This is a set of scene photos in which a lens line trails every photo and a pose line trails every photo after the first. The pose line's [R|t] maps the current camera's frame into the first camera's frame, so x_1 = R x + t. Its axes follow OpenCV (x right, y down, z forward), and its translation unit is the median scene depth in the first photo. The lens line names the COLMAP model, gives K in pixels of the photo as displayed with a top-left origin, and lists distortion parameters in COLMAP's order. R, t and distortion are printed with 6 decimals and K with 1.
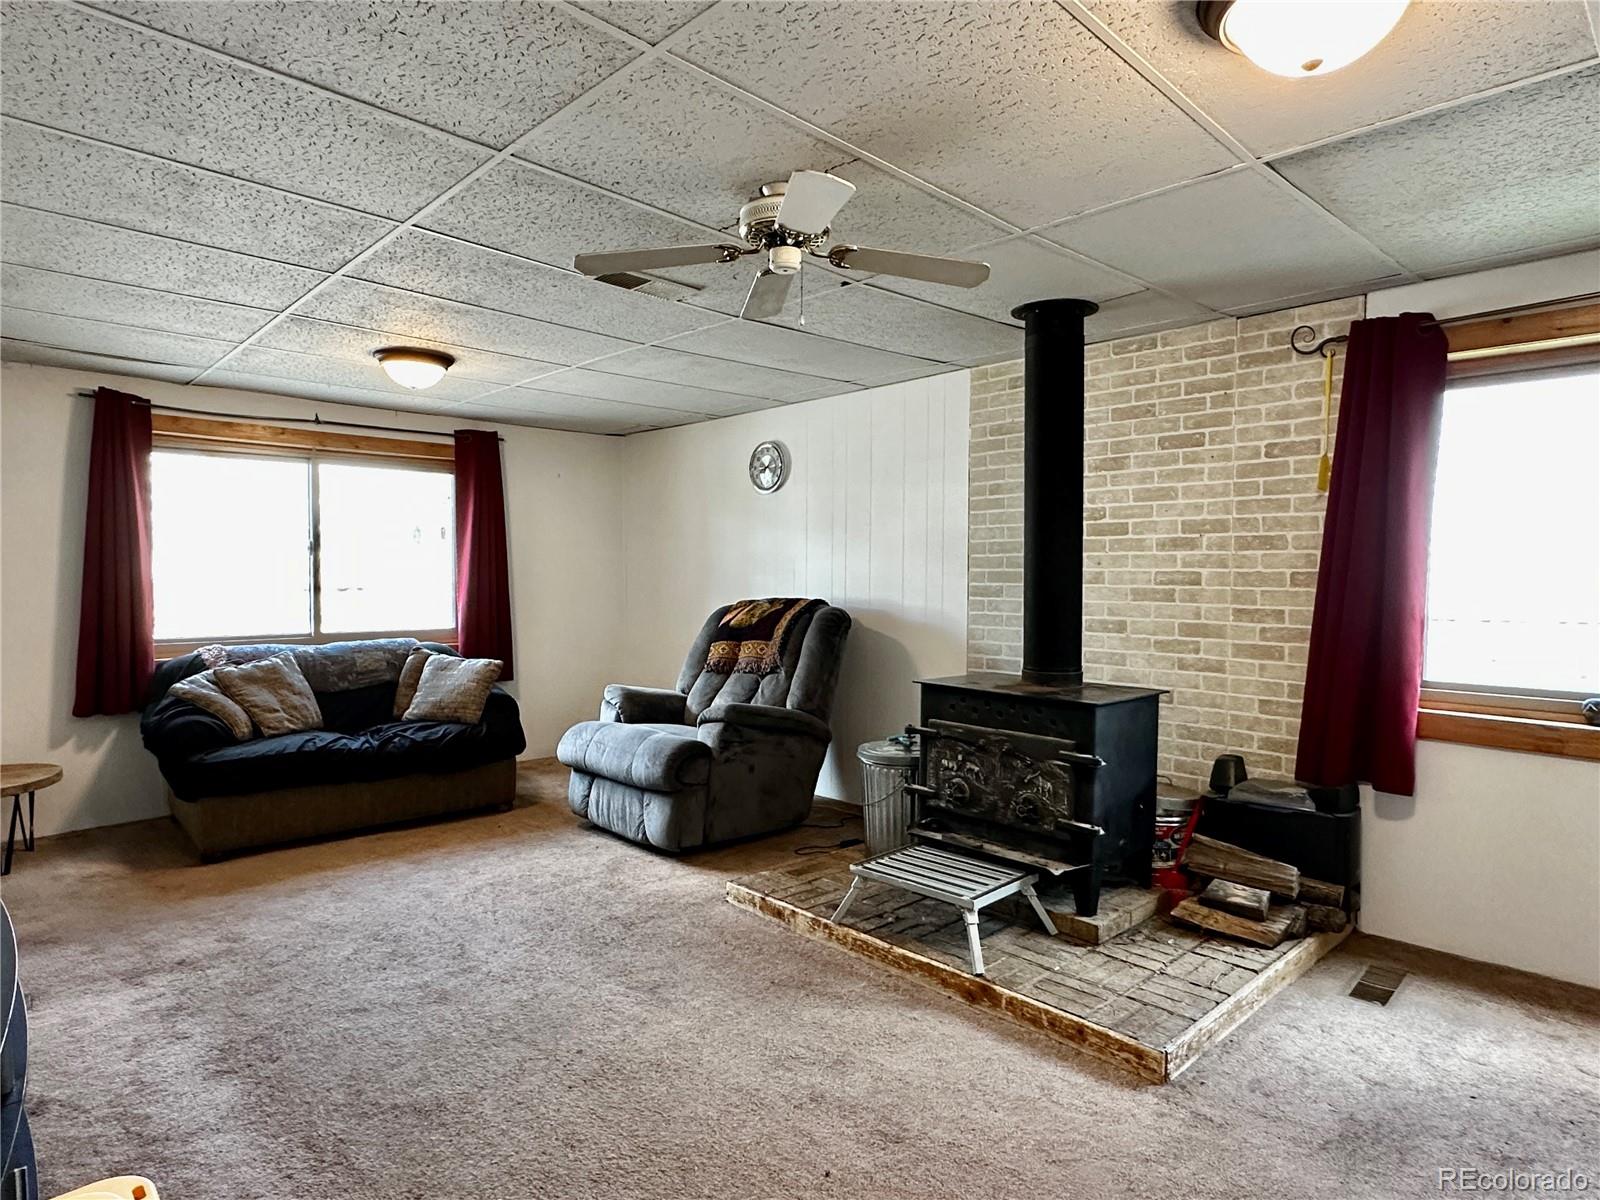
lens RADIAL K [[910.9, 0, 804.2], [0, 910.9, 608.0], [0, 0, 1]] dist [0.000263, -0.001652]
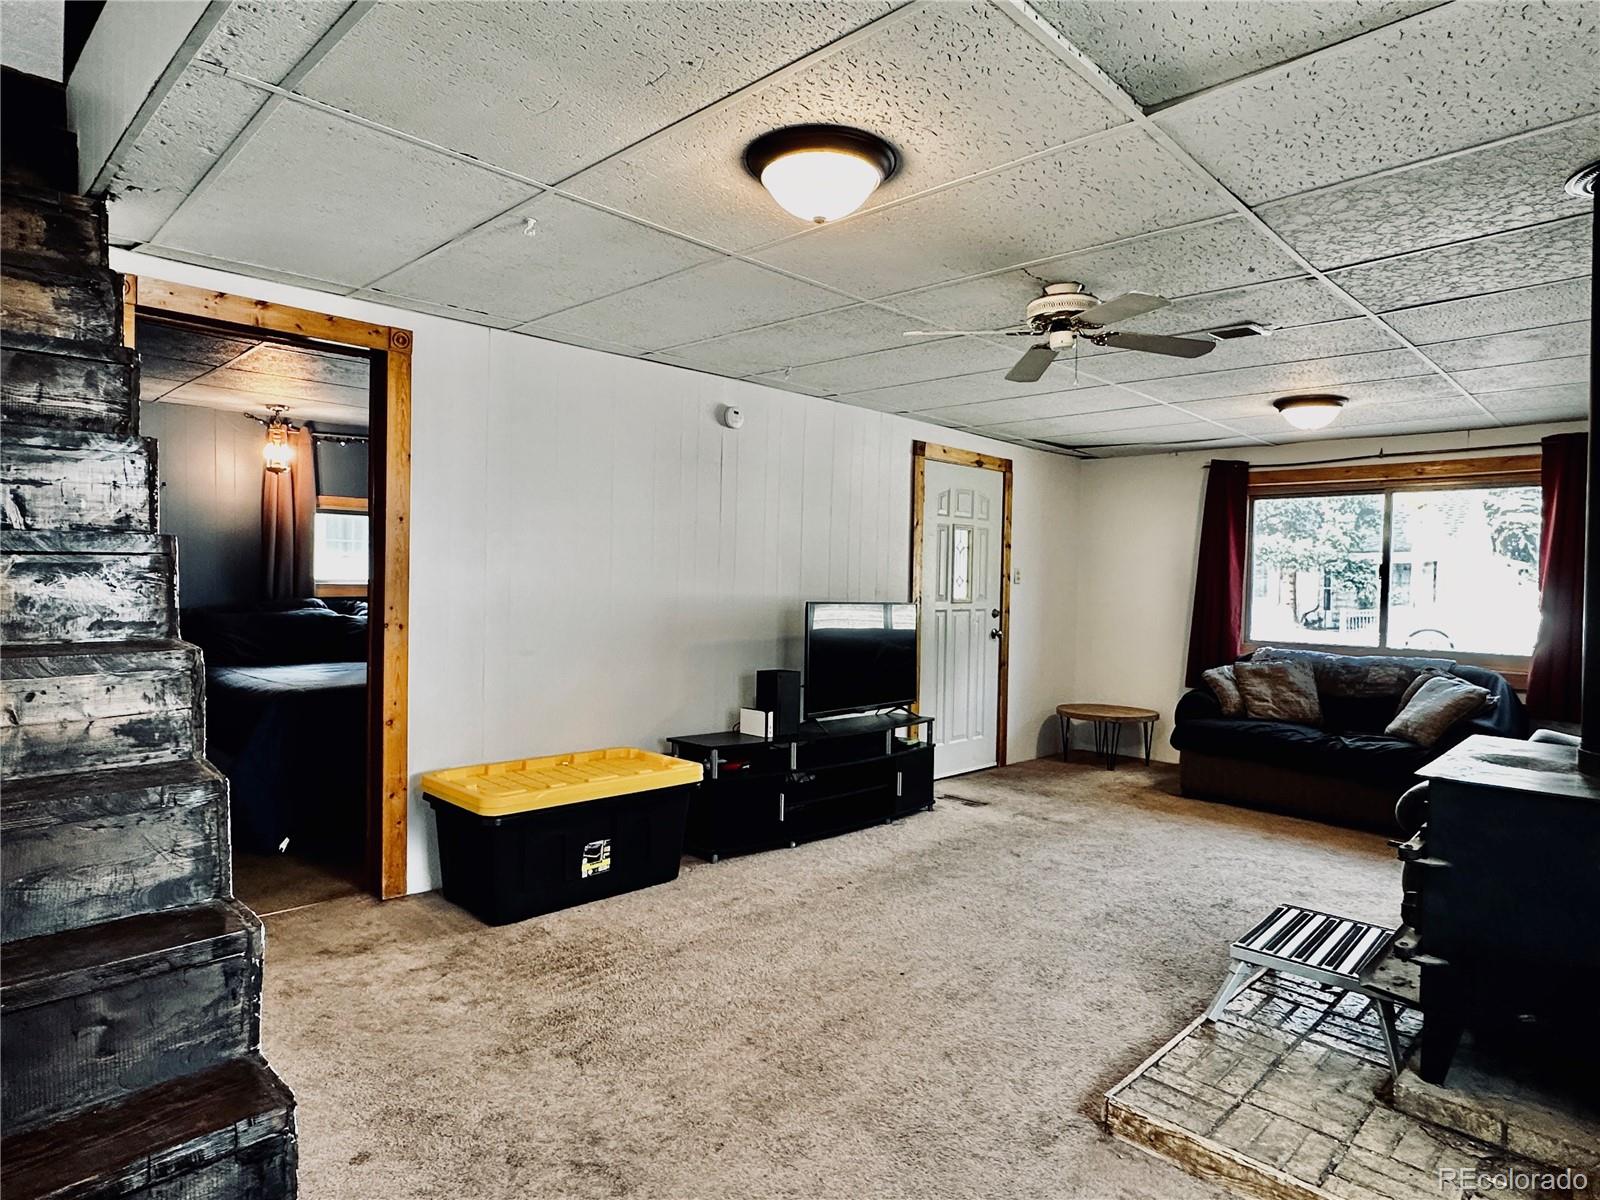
lens RADIAL K [[910.9, 0, 794.6], [0, 910.9, 592.5], [0, 0, 1]] dist [0.000263, -0.001652]
pose [[0.034330, 0.011251, -0.999347, 0.739301], [-0.059595, 0.998180, 0.009191, -0.008779], [0.997632, 0.059240, 0.034938, 0.352041]]
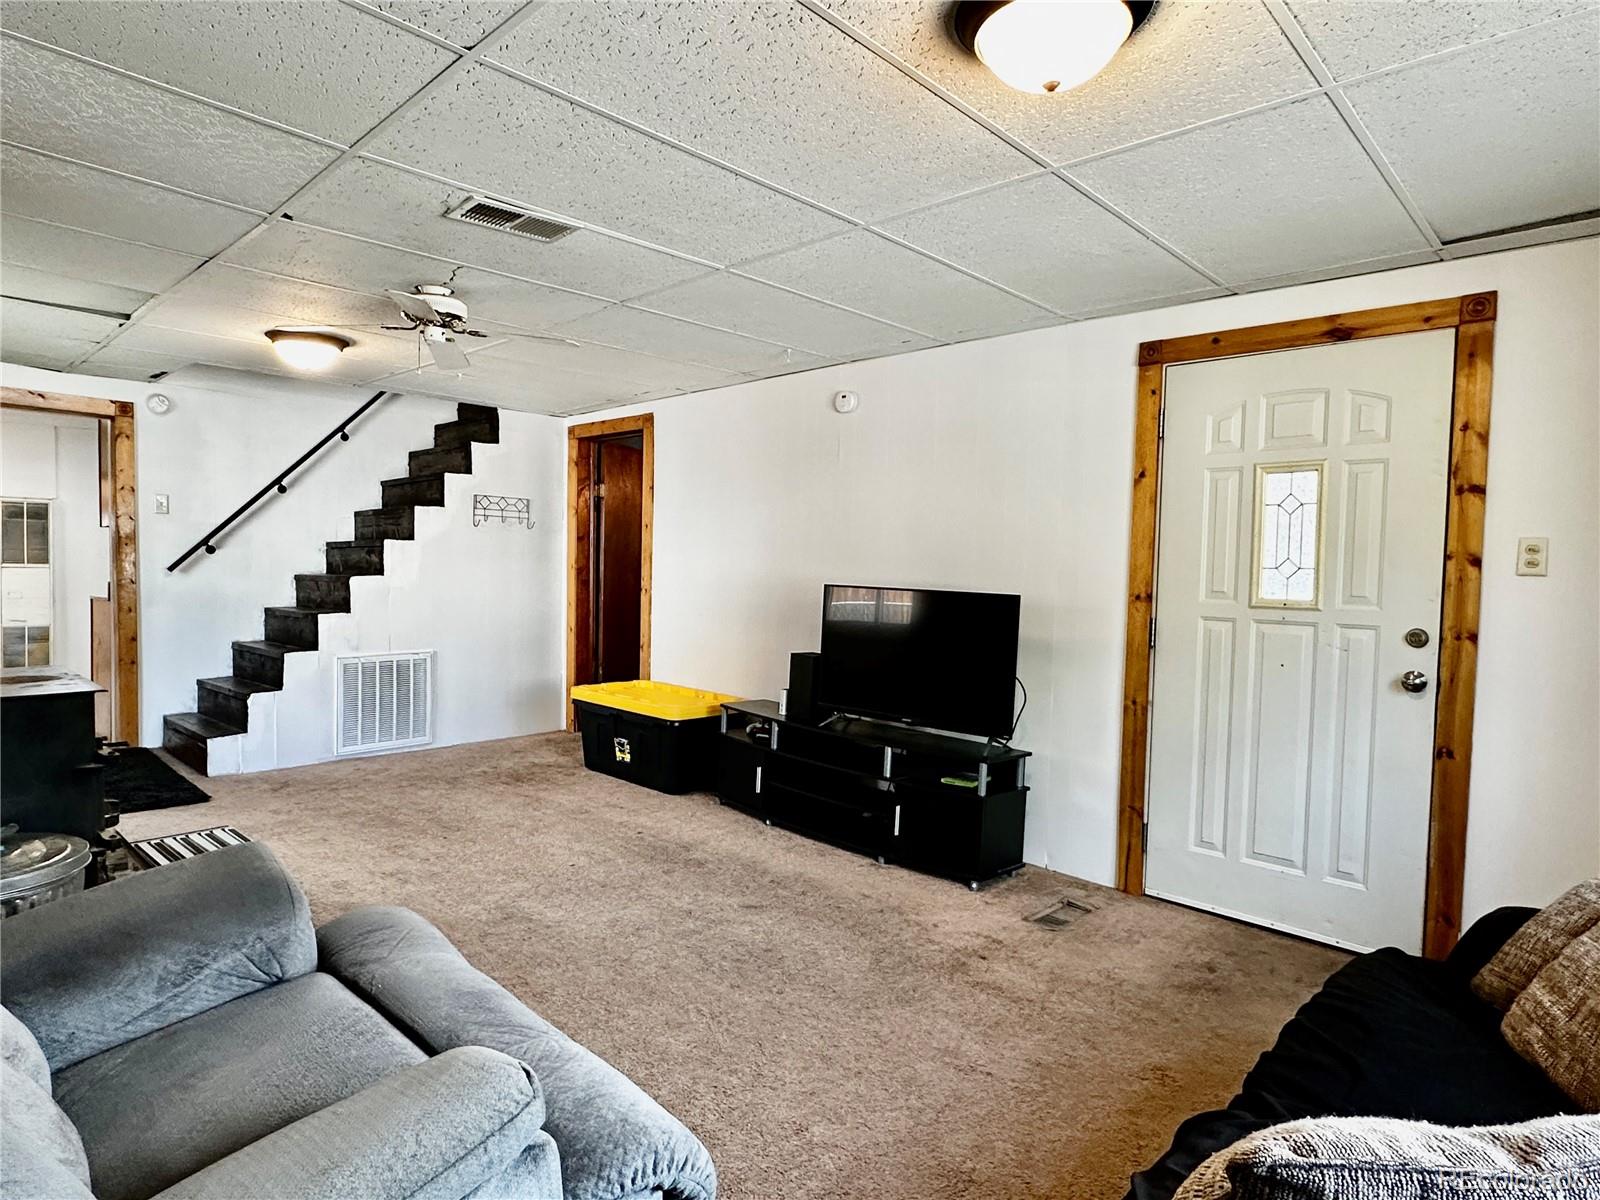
lens RADIAL K [[910.9, 0, 793.3], [0, 910.9, 602.4], [0, 0, 1]] dist [0.000263, -0.001652]
pose [[-0.998185, -0.021675, -0.056192, -0.318108], [-0.026444, 0.995982, 0.085559, -0.059390], [0.054112, 0.086890, -0.994747, 1.496681]]
